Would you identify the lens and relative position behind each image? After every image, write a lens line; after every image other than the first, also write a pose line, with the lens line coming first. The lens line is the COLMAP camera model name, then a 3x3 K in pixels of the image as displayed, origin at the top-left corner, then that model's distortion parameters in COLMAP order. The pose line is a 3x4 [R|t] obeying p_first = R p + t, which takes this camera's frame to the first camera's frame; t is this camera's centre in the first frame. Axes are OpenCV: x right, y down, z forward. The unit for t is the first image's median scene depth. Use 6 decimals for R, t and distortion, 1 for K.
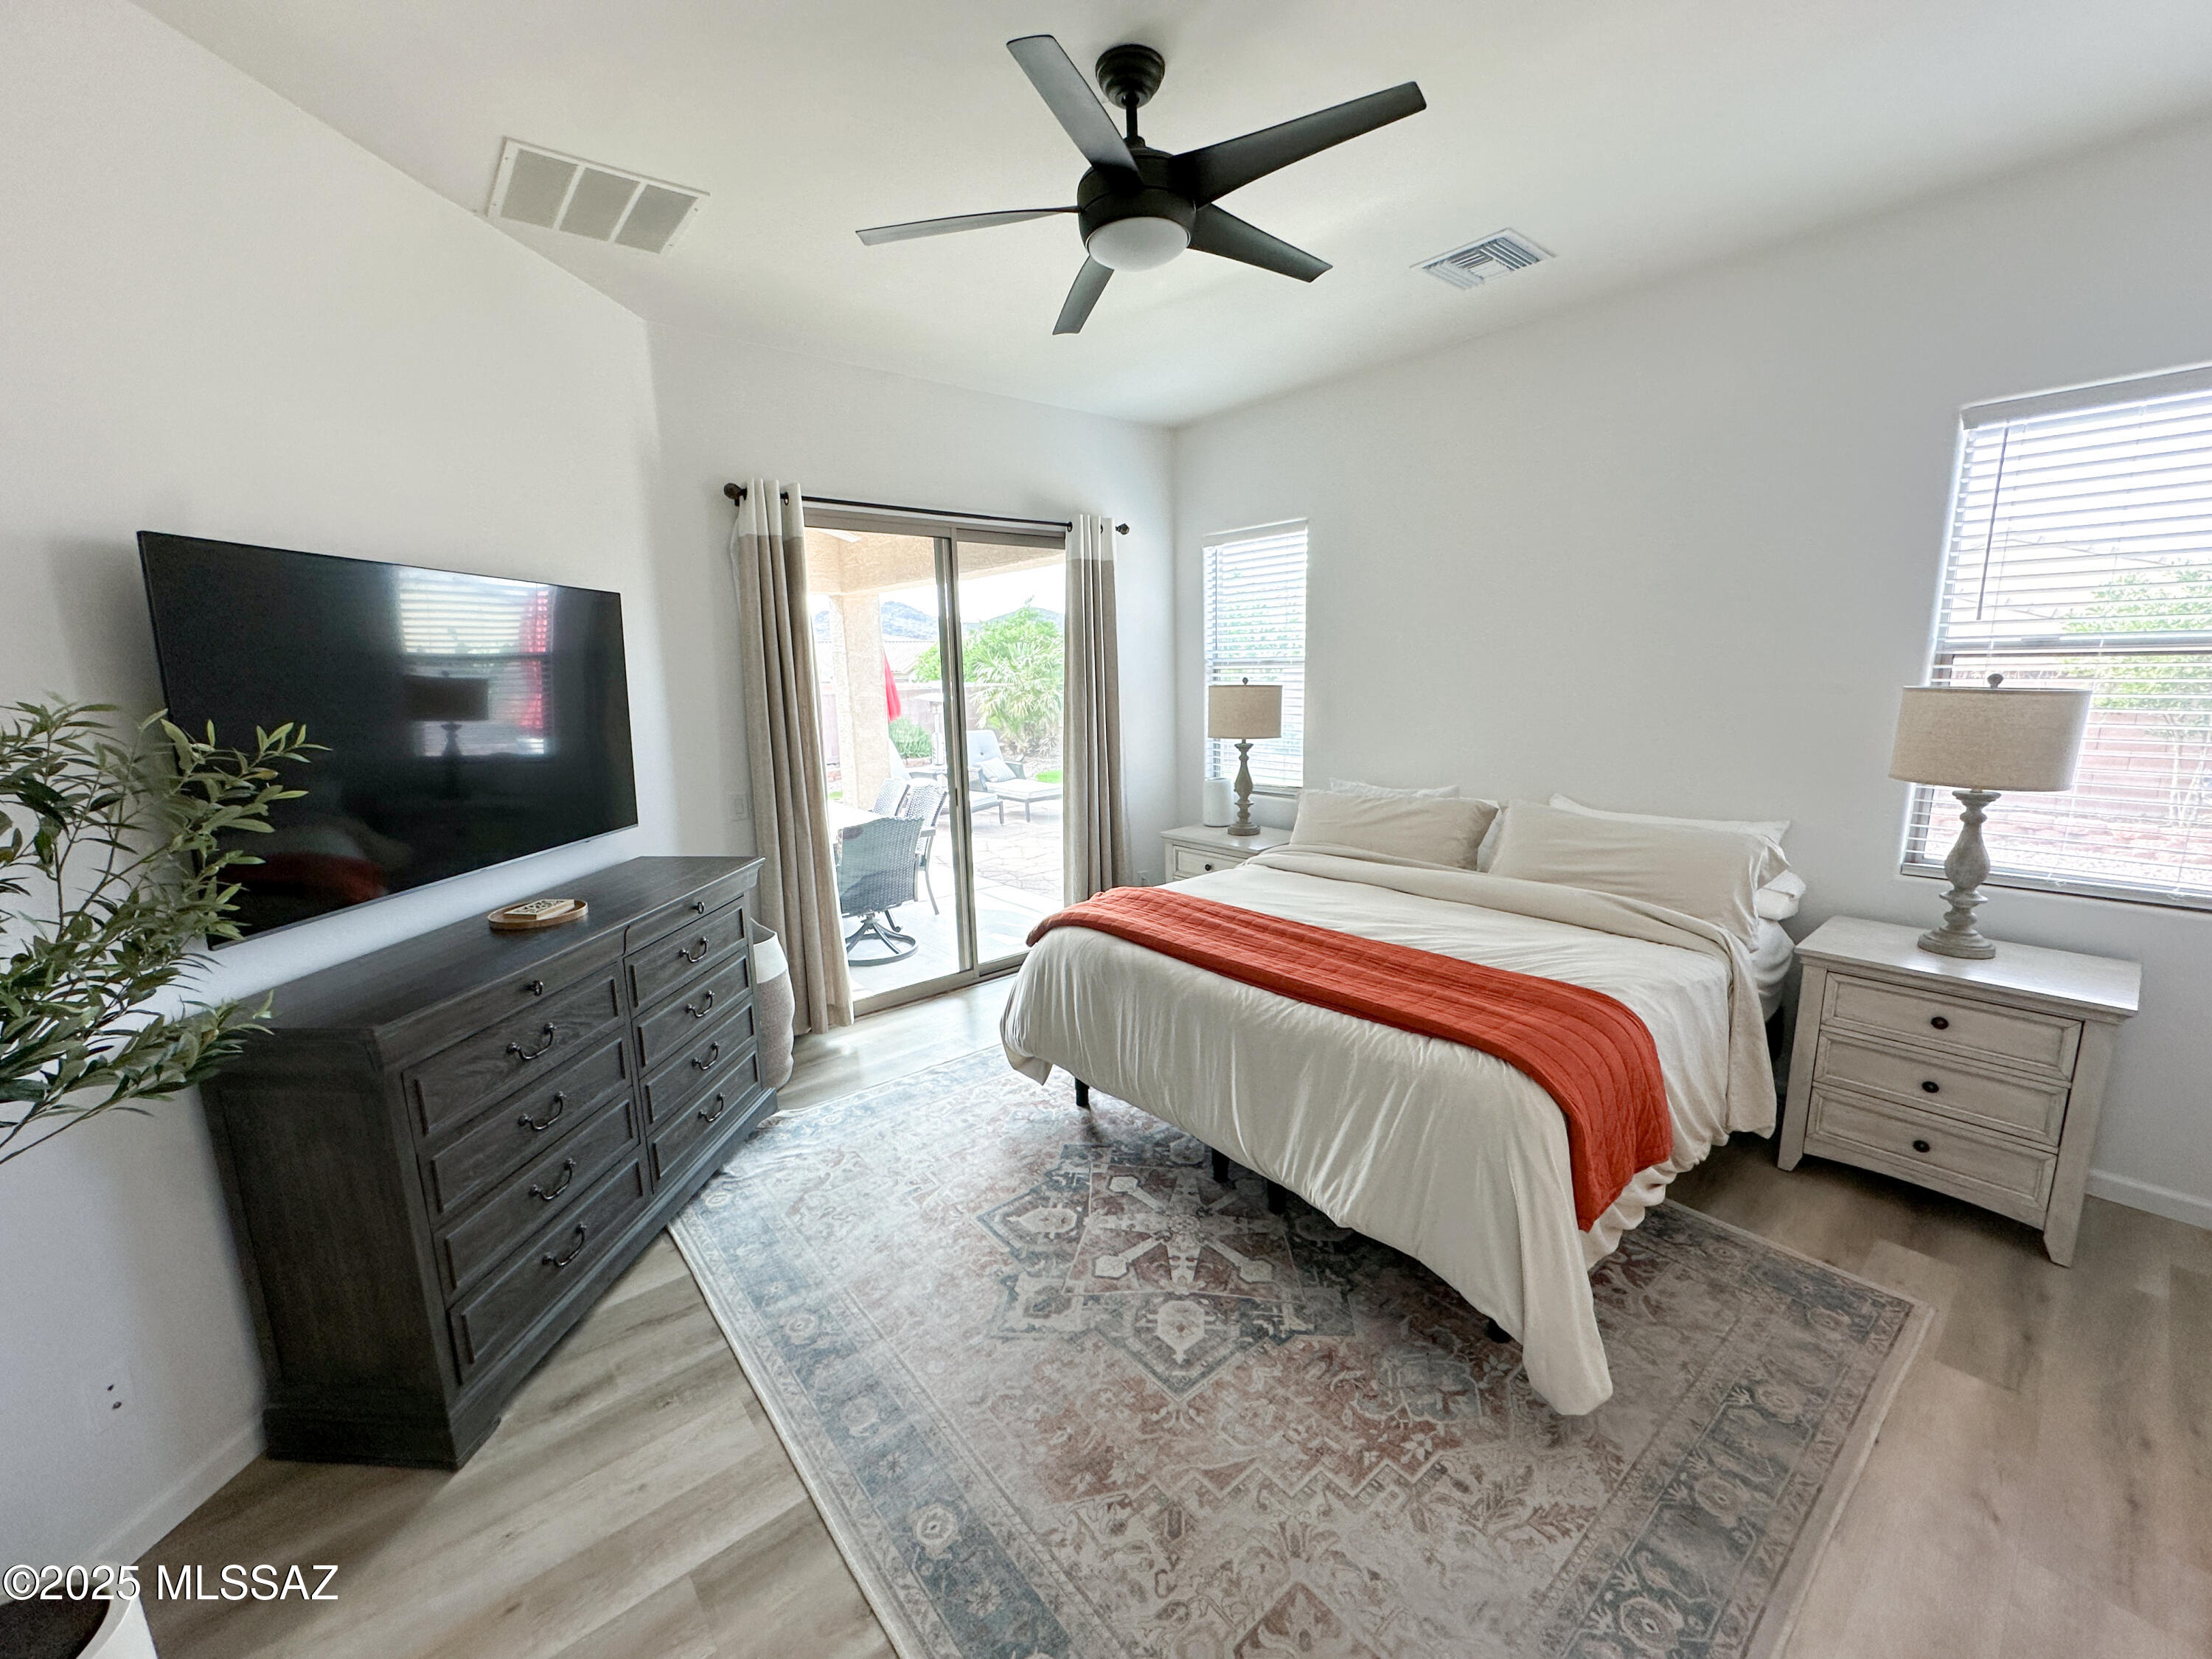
lens RADIAL K [[887.1, 0, 1106.0], [0, 887.1, 829.5], [0, 0, 1]] dist [-0.002802, 0.000431]
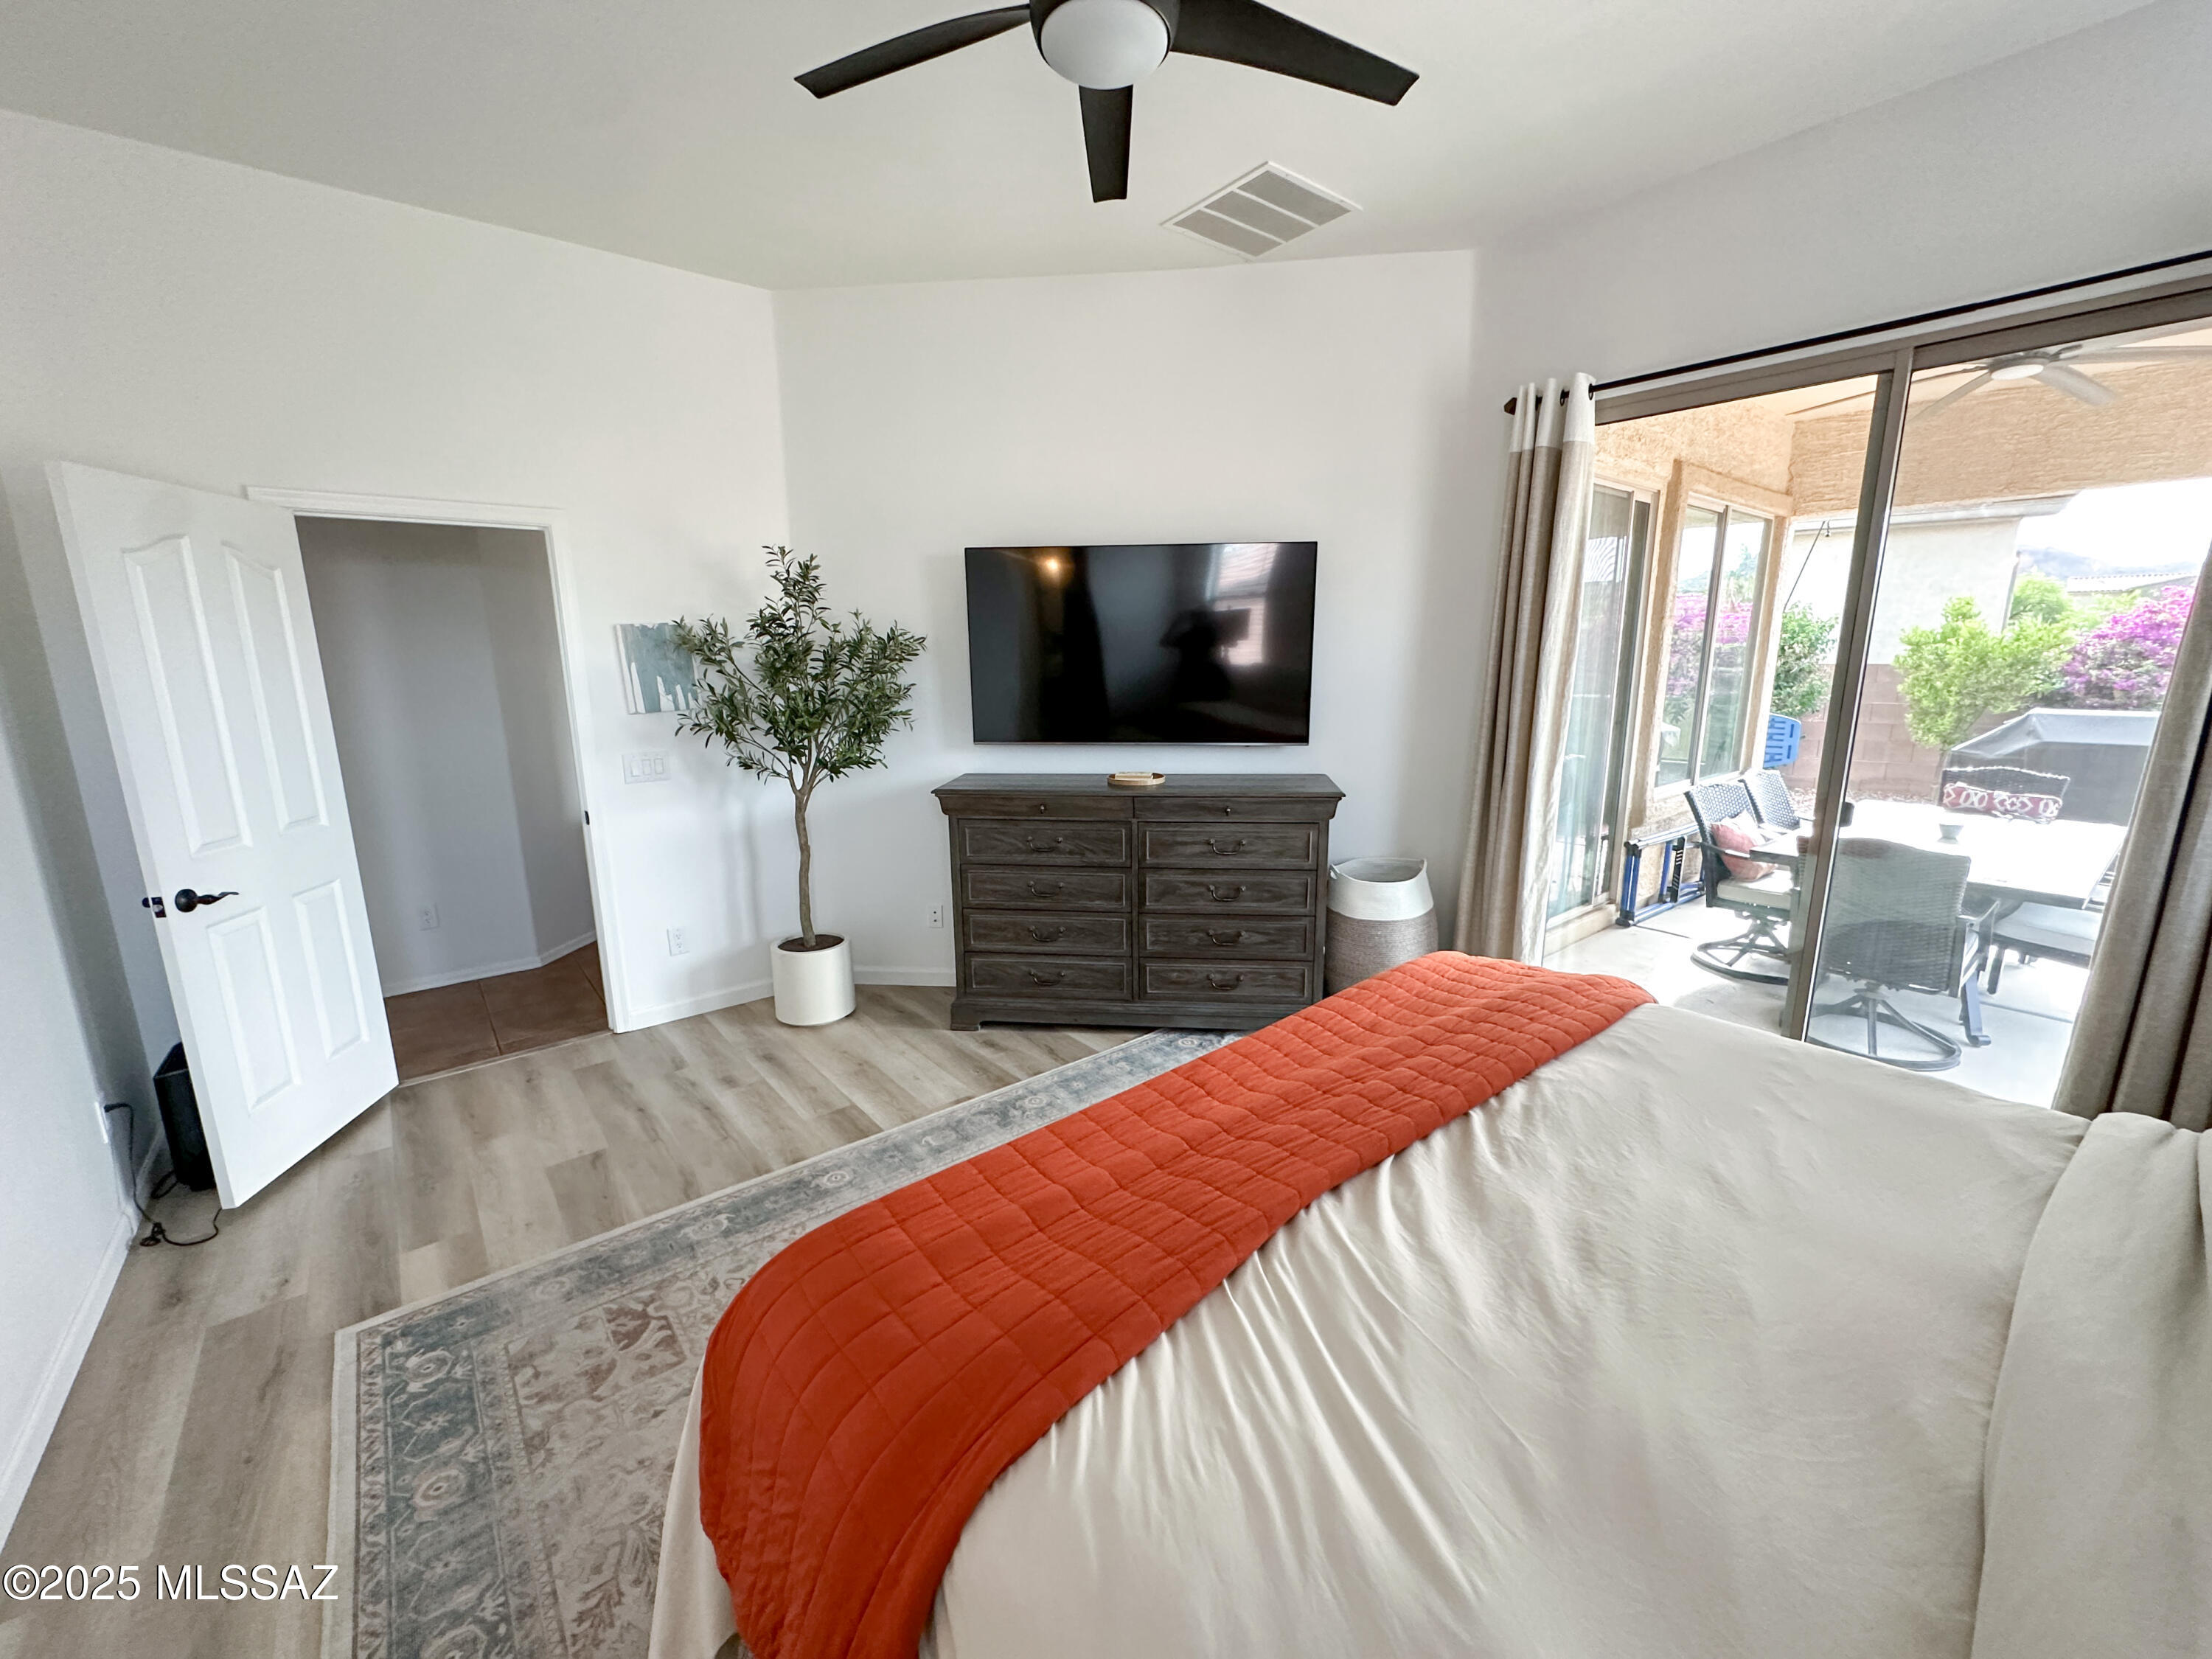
lens RADIAL K [[887.1, 0, 1106.0], [0, 887.1, 829.5], [0, 0, 1]] dist [-0.002802, 0.000431]
pose [[-0.017028, 0.223855, -0.974474, 0.864568], [-0.171558, 0.959507, 0.223415, -0.153070], [0.985027, 0.170983, 0.022065, 0.997807]]
